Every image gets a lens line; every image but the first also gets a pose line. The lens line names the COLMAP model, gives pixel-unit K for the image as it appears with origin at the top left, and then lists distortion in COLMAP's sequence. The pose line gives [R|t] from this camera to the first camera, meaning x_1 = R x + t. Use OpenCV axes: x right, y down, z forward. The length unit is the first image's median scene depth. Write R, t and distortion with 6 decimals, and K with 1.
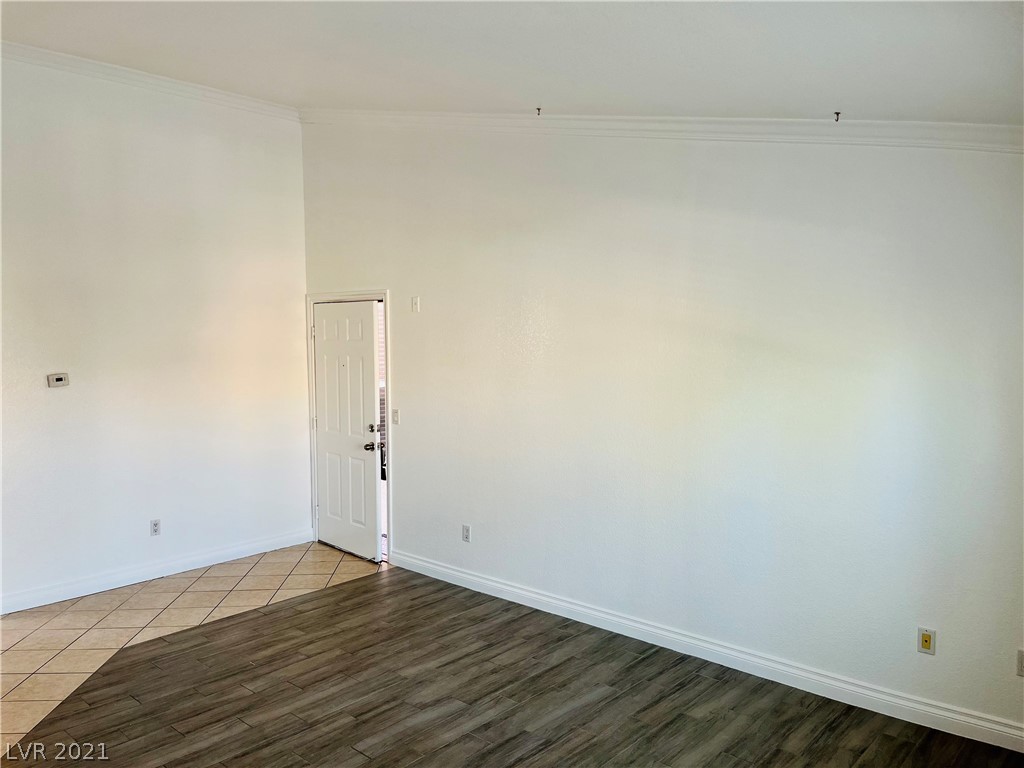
lens RADIAL K [[778.3, 0, 510.2], [0, 778.3, 369.0], [0, 0, 1]] dist [0.028891, 0.001726]
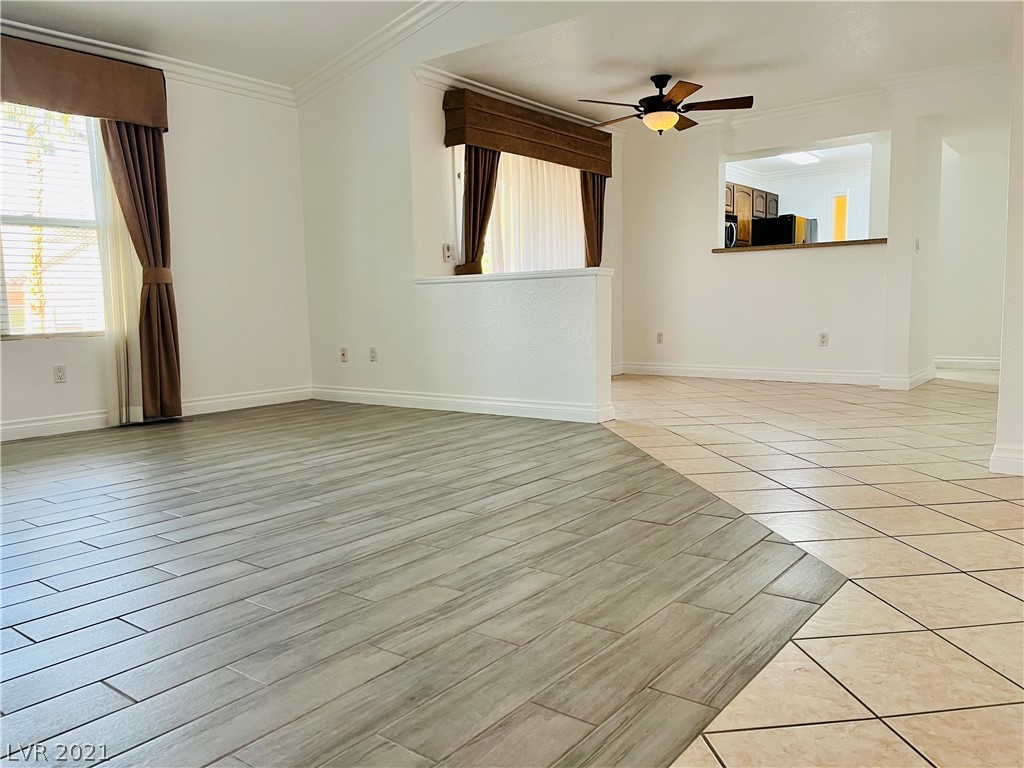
lens RADIAL K [[778.2, 0, 512.9], [0, 778.2, 386.4], [0, 0, 1]] dist [0.034670, -0.010495]
pose [[-0.996670, 0.036089, -0.073125, -0.273763], [0.024795, 0.988398, 0.149848, 0.172928], [0.077684, 0.147536, -0.986001, 1.452353]]
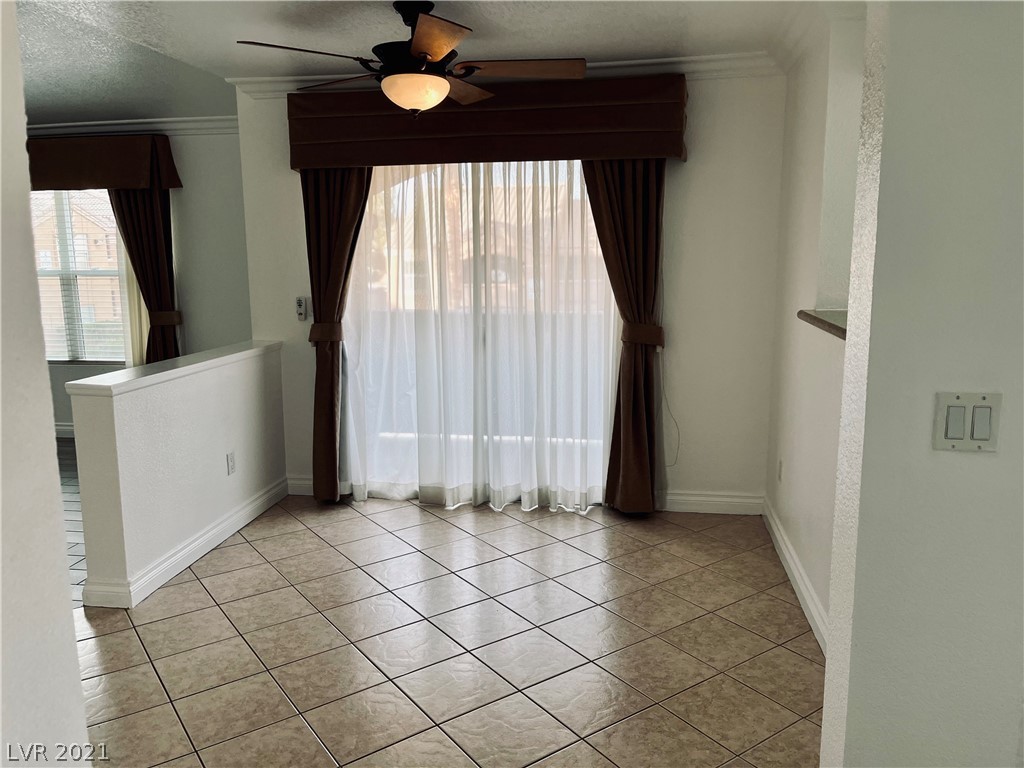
lens RADIAL K [[772.7, 0, 509.3], [0, 772.7, 371.5], [0, 0, 1]] dist [0.026185, -0.008031]
pose [[-0.540032, -0.117473, 0.833406, -1.290485], [0.053755, 0.983375, 0.173445, 0.060972], [-0.839926, 0.138466, -0.524740, 0.408213]]
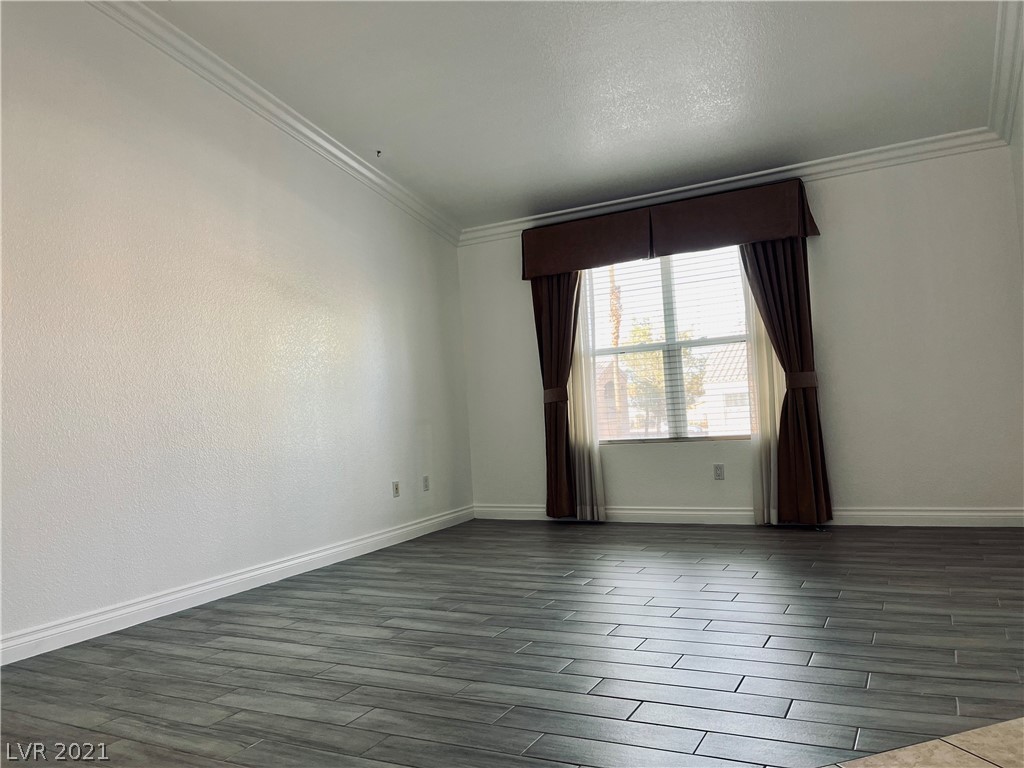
lens RADIAL K [[774.9, 0, 513.3], [0, 774.9, 380.3], [0, 0, 1]] dist [0.069310, -0.090975]
pose [[-0.238993, 0.056786, 0.969359, -0.883029], [0.110963, 0.993346, -0.030834, 0.160228], [-0.964660, 0.100194, -0.243704, 0.911856]]
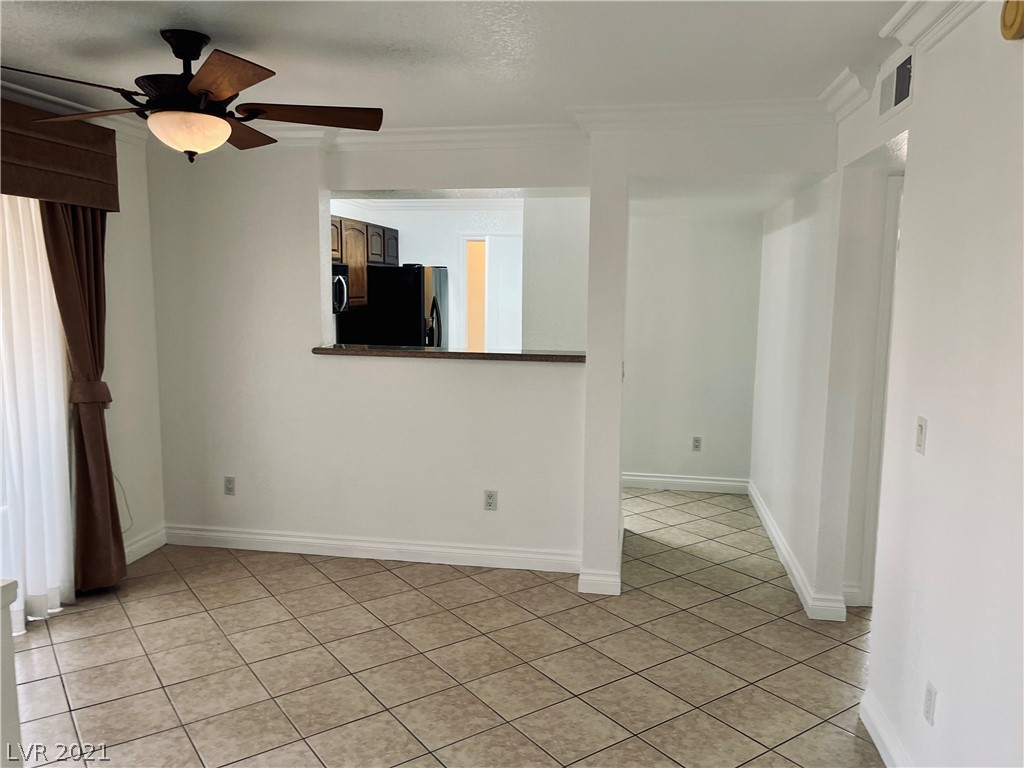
lens RADIAL K [[770.0, 0, 510.6], [0, 770.0, 388.6], [0, 0, 1]] dist [0.071748, -0.104758]
pose [[-0.842110, 0.069869, -0.534760, -0.511359], [-0.028529, 0.984413, 0.173543, 0.015767], [0.538550, 0.161398, -0.826991, 0.758743]]
